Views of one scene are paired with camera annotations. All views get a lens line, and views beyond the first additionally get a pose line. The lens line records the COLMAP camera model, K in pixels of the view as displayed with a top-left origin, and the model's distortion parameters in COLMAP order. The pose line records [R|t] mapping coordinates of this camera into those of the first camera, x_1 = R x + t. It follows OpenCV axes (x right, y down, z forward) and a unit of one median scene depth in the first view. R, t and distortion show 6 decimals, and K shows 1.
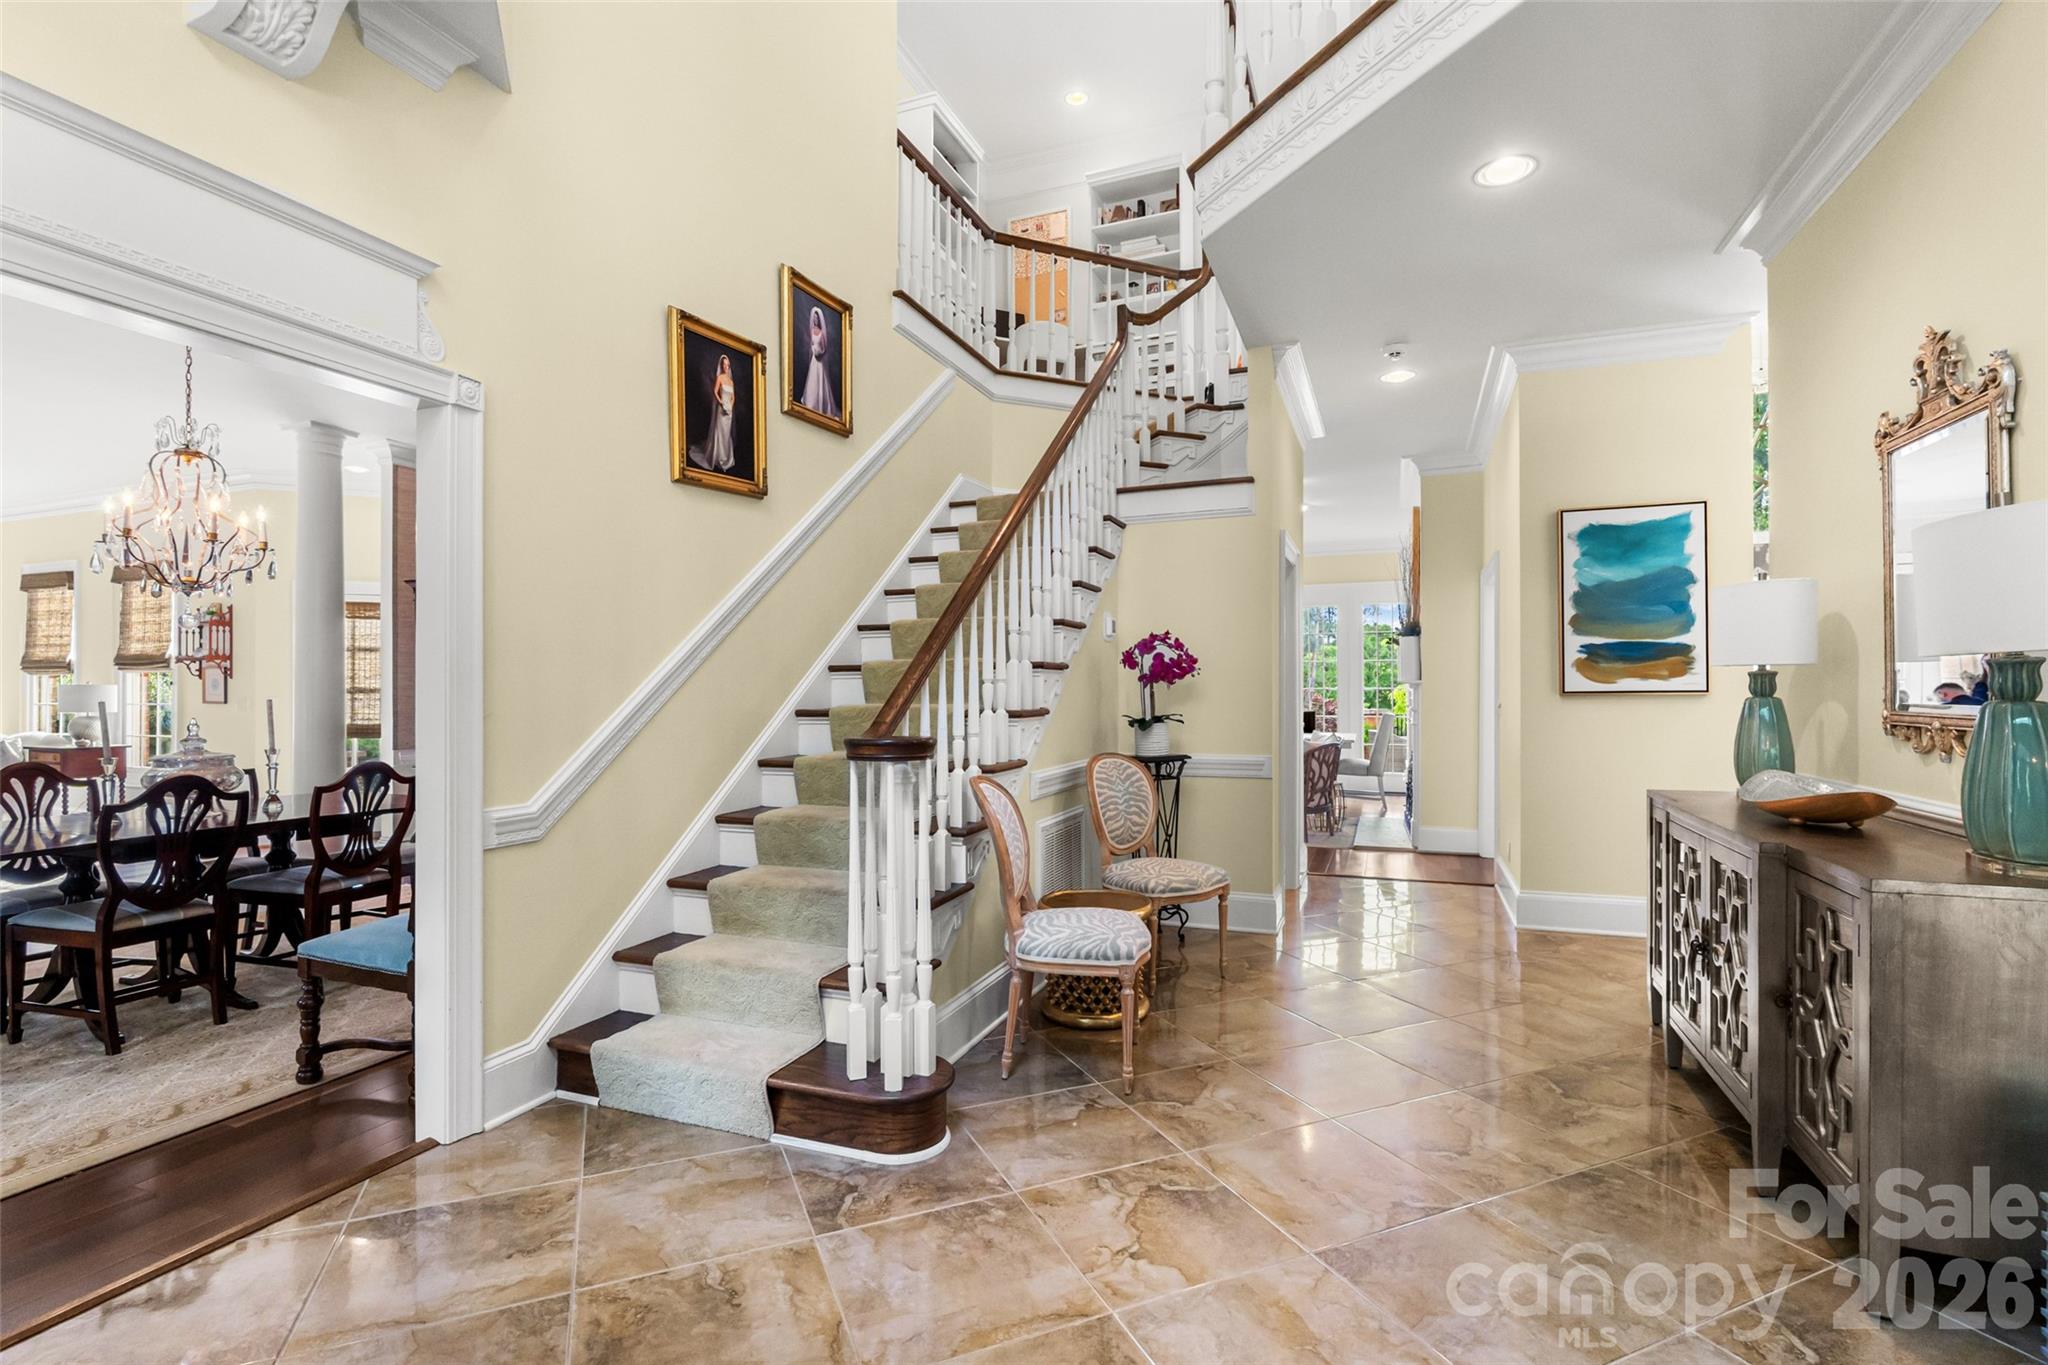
lens RADIAL K [[954.7, 0, 1007.6], [0, 954.7, 650.3], [0, 0, 1]] dist [-0.003015, -0.000390]
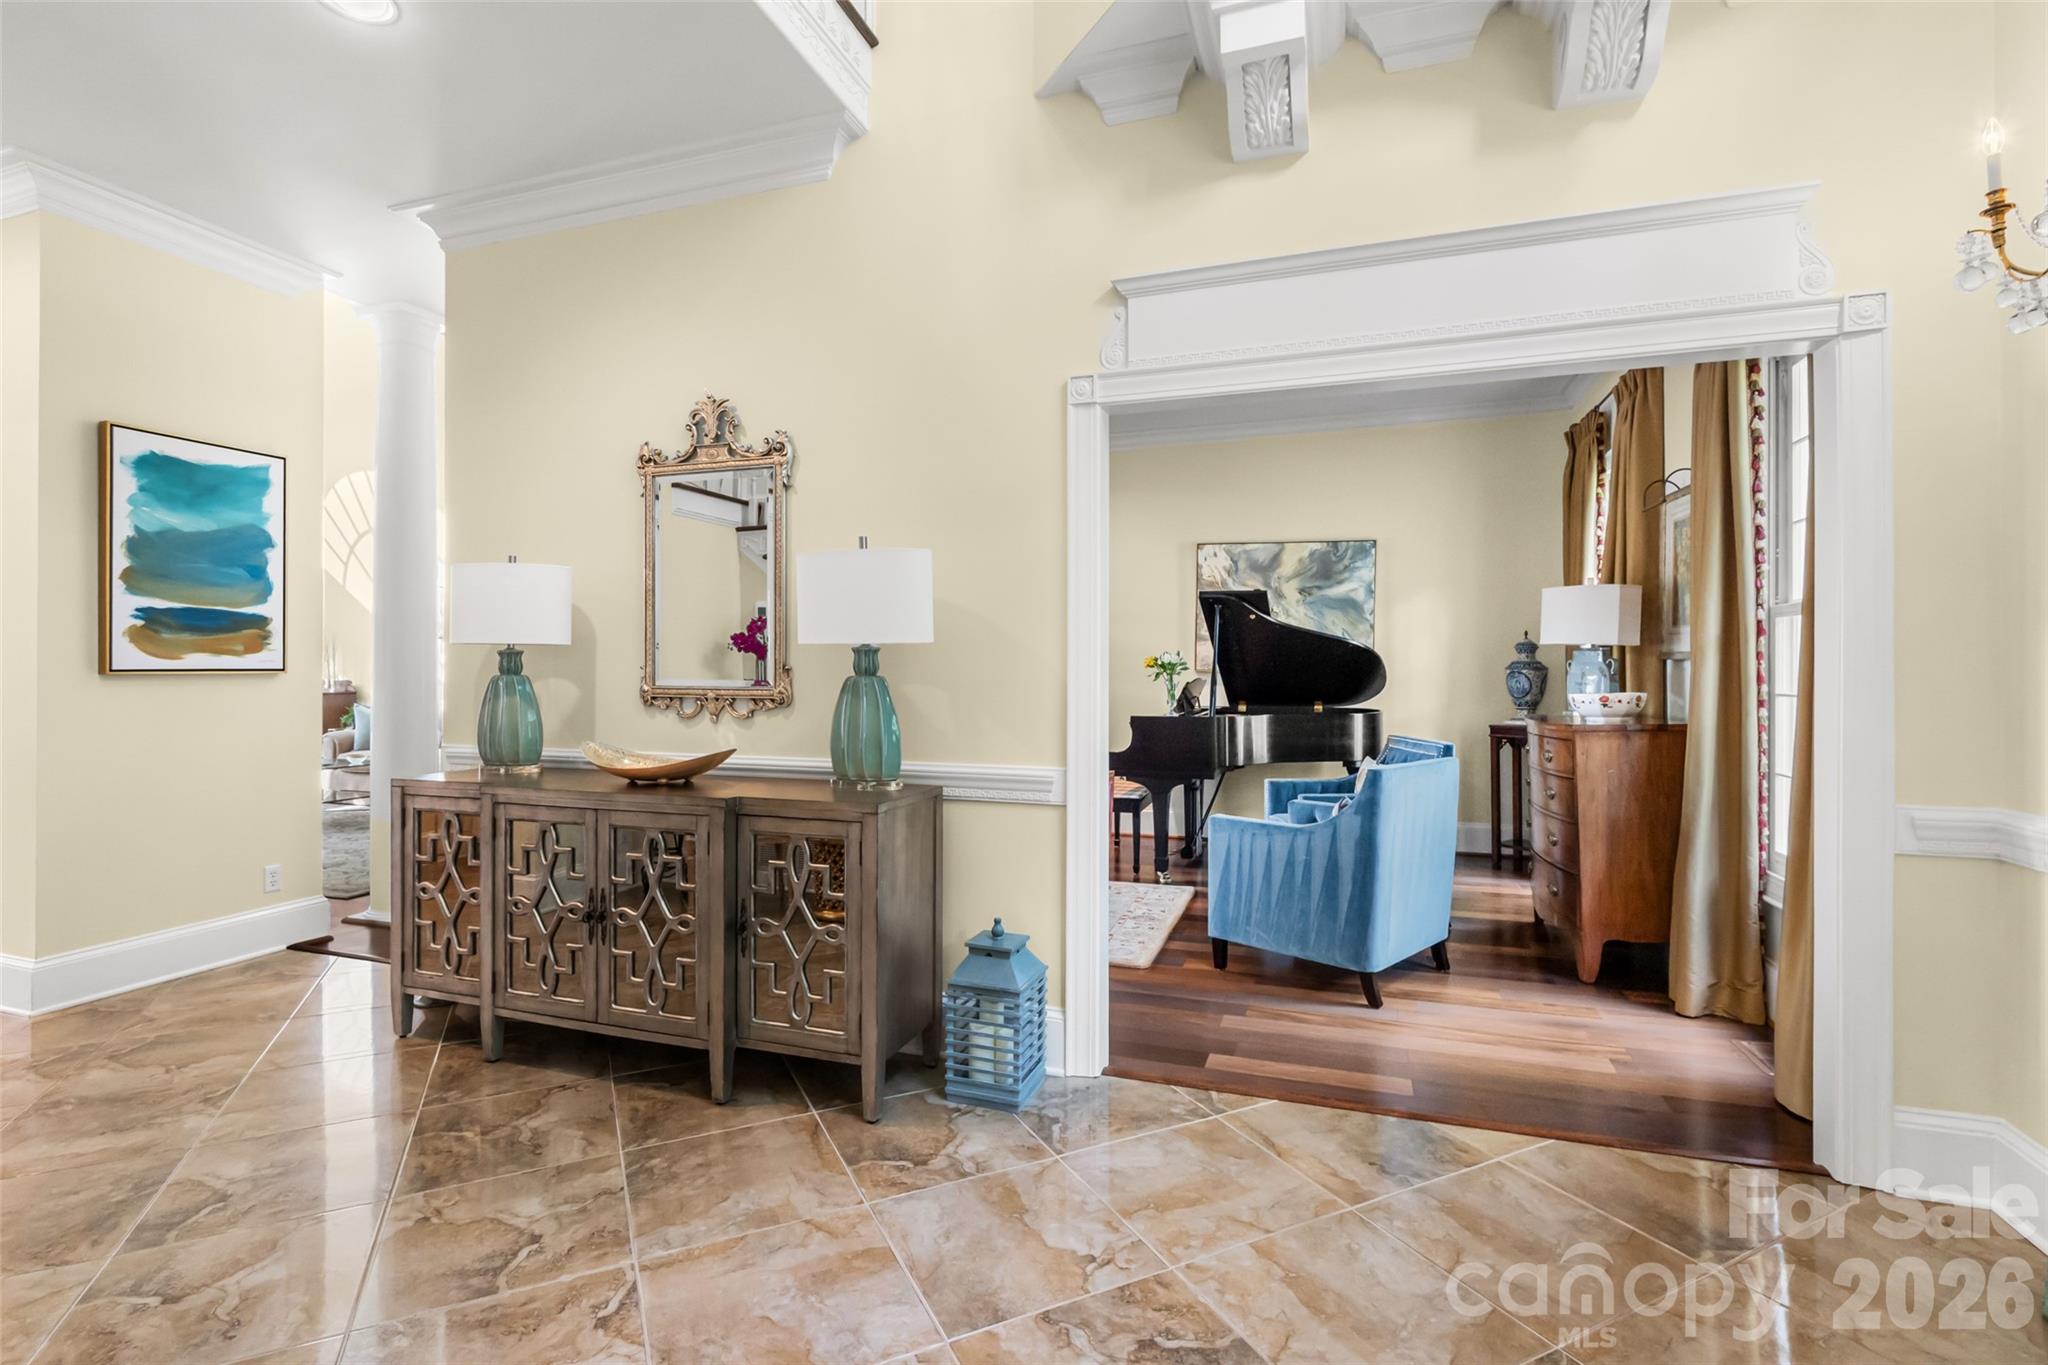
lens RADIAL K [[954.7, 0, 1007.6], [0, 954.7, 650.3], [0, 0, 1]] dist [-0.003015, -0.000390]
pose [[-0.057161, 0.022101, 0.998120, -0.196484], [-0.043830, 0.998735, -0.024625, 0.016754], [-0.997402, -0.045155, -0.056120, 0.361979]]
